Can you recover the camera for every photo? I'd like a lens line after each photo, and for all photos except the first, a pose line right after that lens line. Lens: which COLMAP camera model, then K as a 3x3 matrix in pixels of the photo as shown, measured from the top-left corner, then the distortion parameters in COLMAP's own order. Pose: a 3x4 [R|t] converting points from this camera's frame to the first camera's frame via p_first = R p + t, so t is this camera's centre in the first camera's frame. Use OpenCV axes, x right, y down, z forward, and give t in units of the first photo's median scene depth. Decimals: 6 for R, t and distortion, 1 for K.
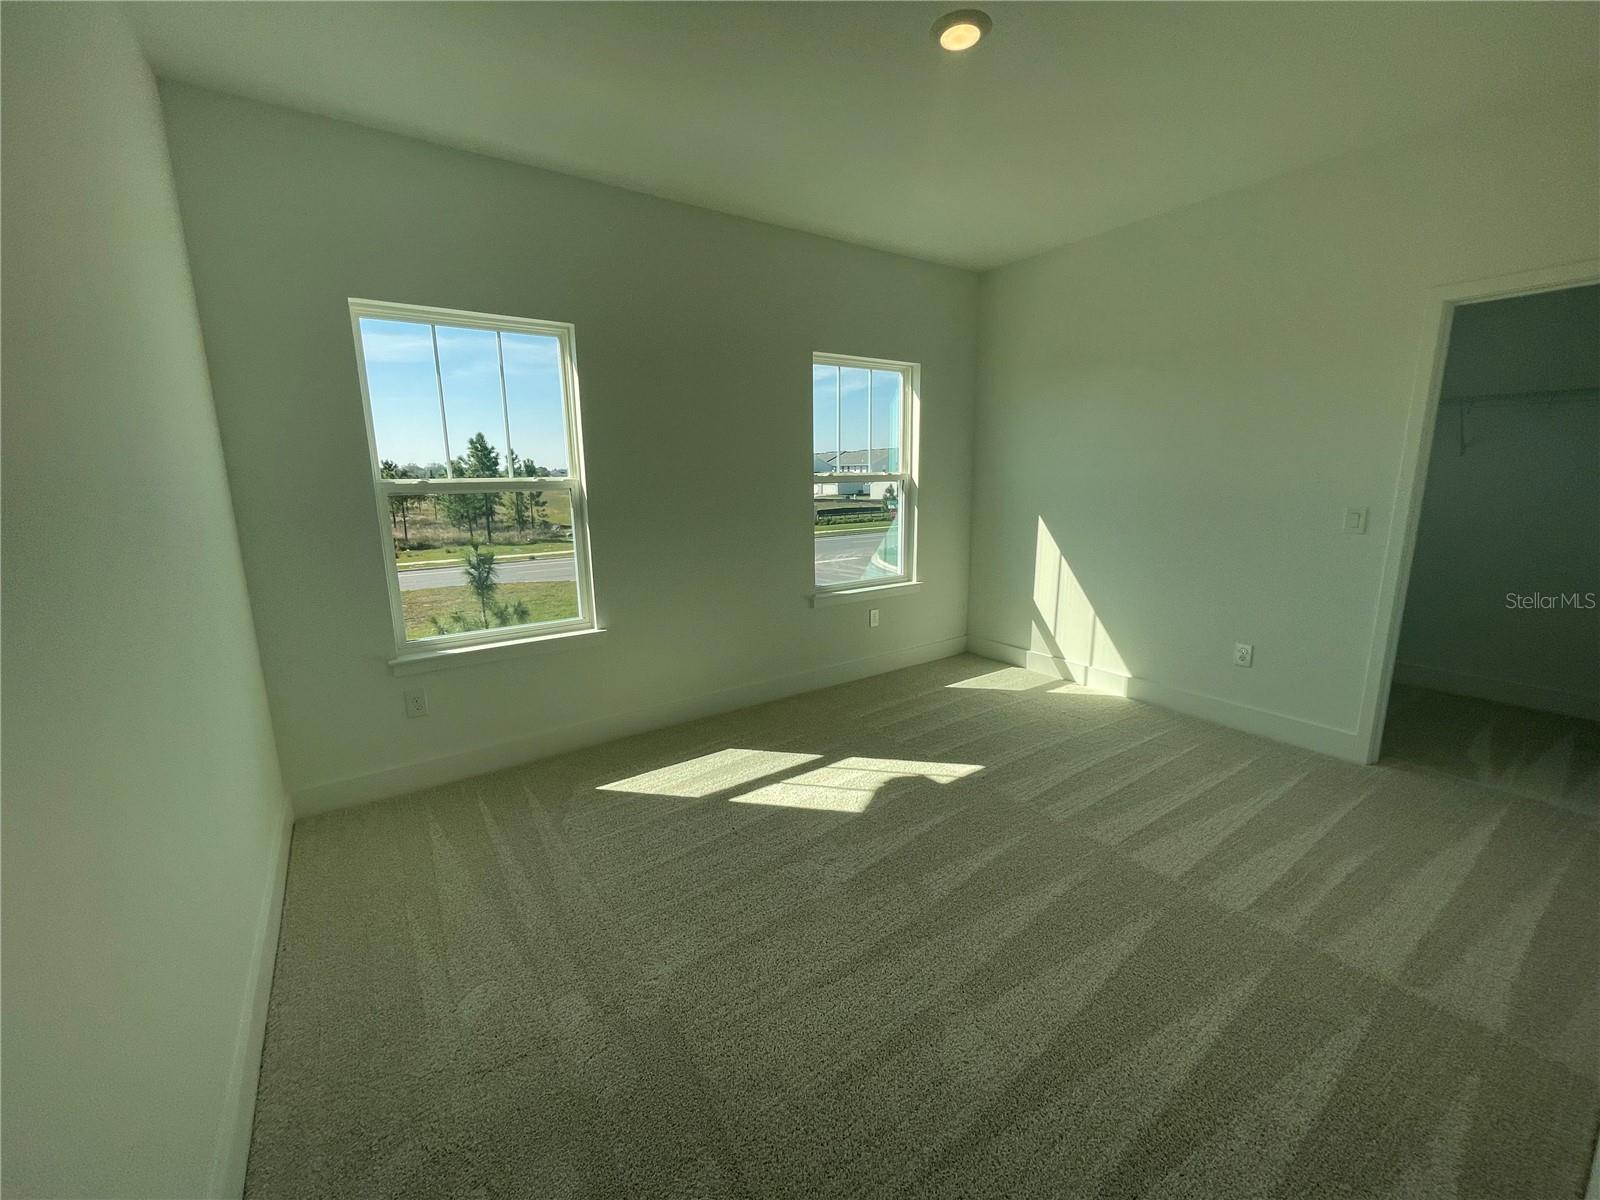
lens RADIAL K [[650.2, 0, 797.4], [0, 650.2, 594.1], [0, 0, 1]] dist [-0.004777, -0.000023]
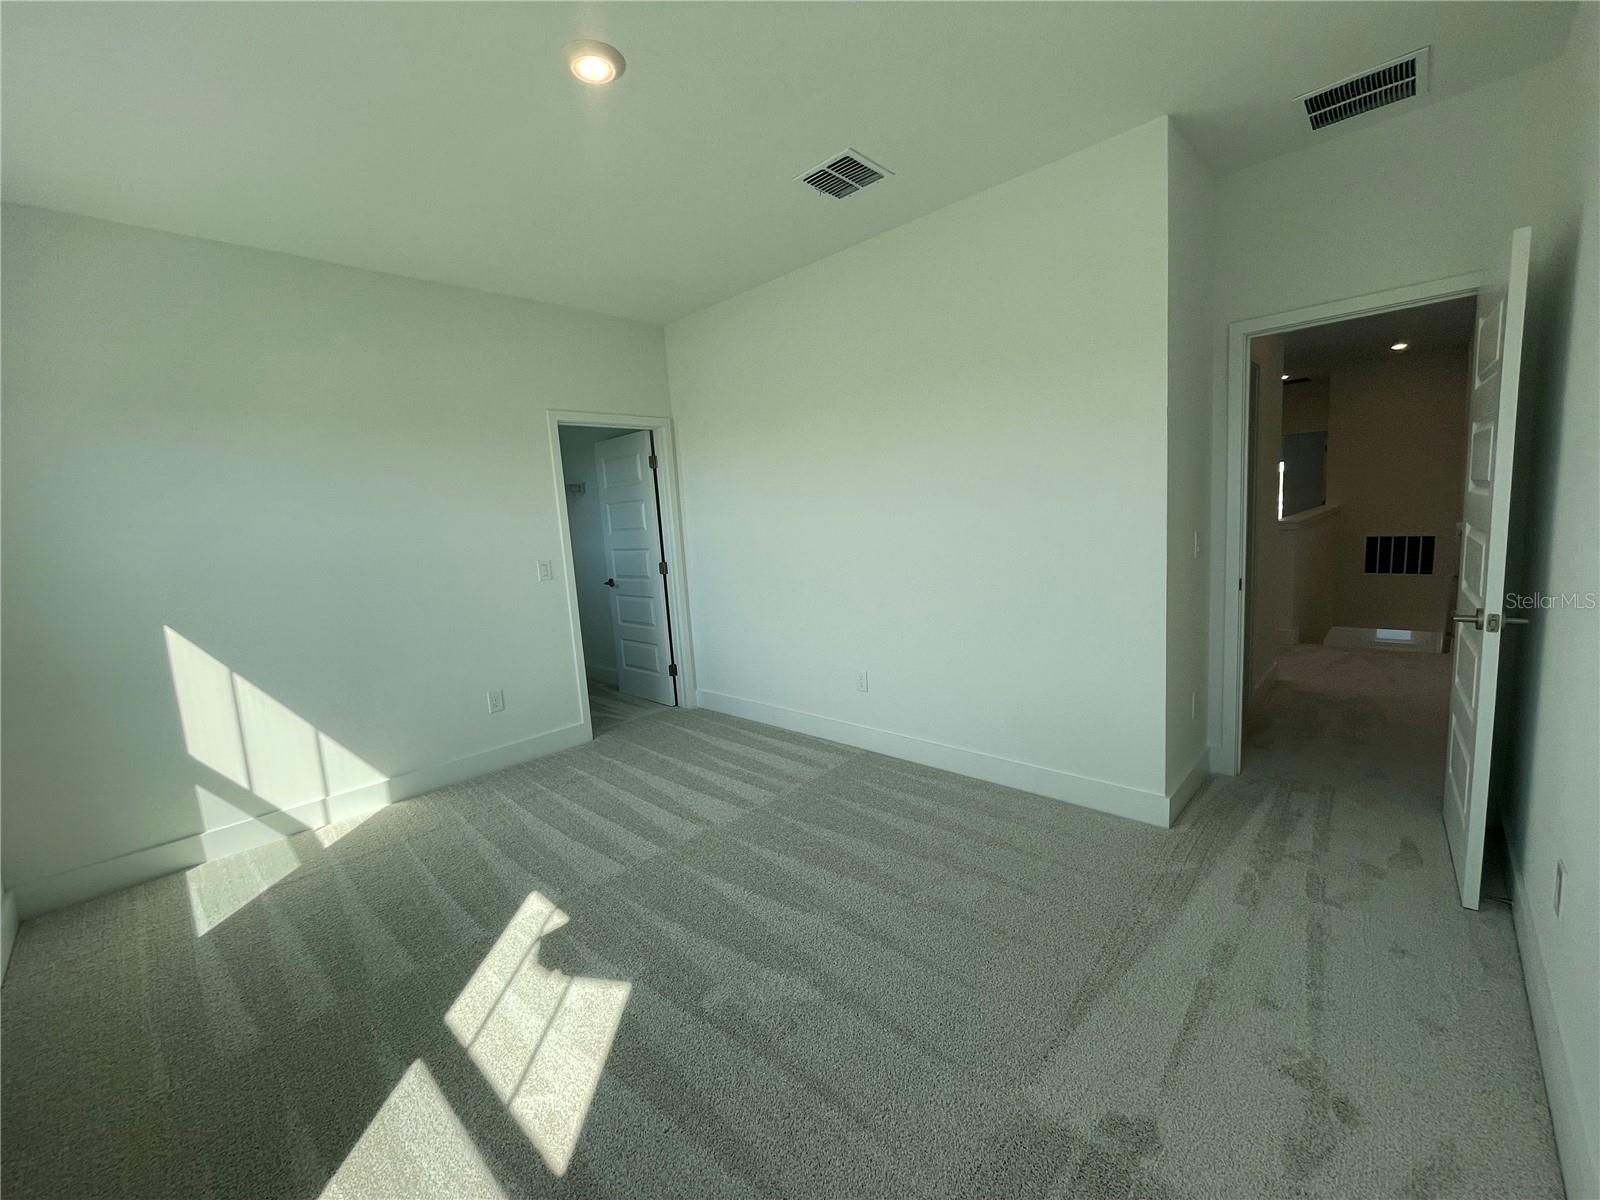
lens RADIAL K [[650.2, 0, 808.5], [0, 650.2, 599.3], [0, 0, 1]] dist [-0.004777, -0.000023]
pose [[-0.210699, -0.101251, 0.972293, -0.512731], [0.246394, 0.957008, 0.153054, -0.117875], [-0.945989, 0.271815, -0.176693, 0.688987]]
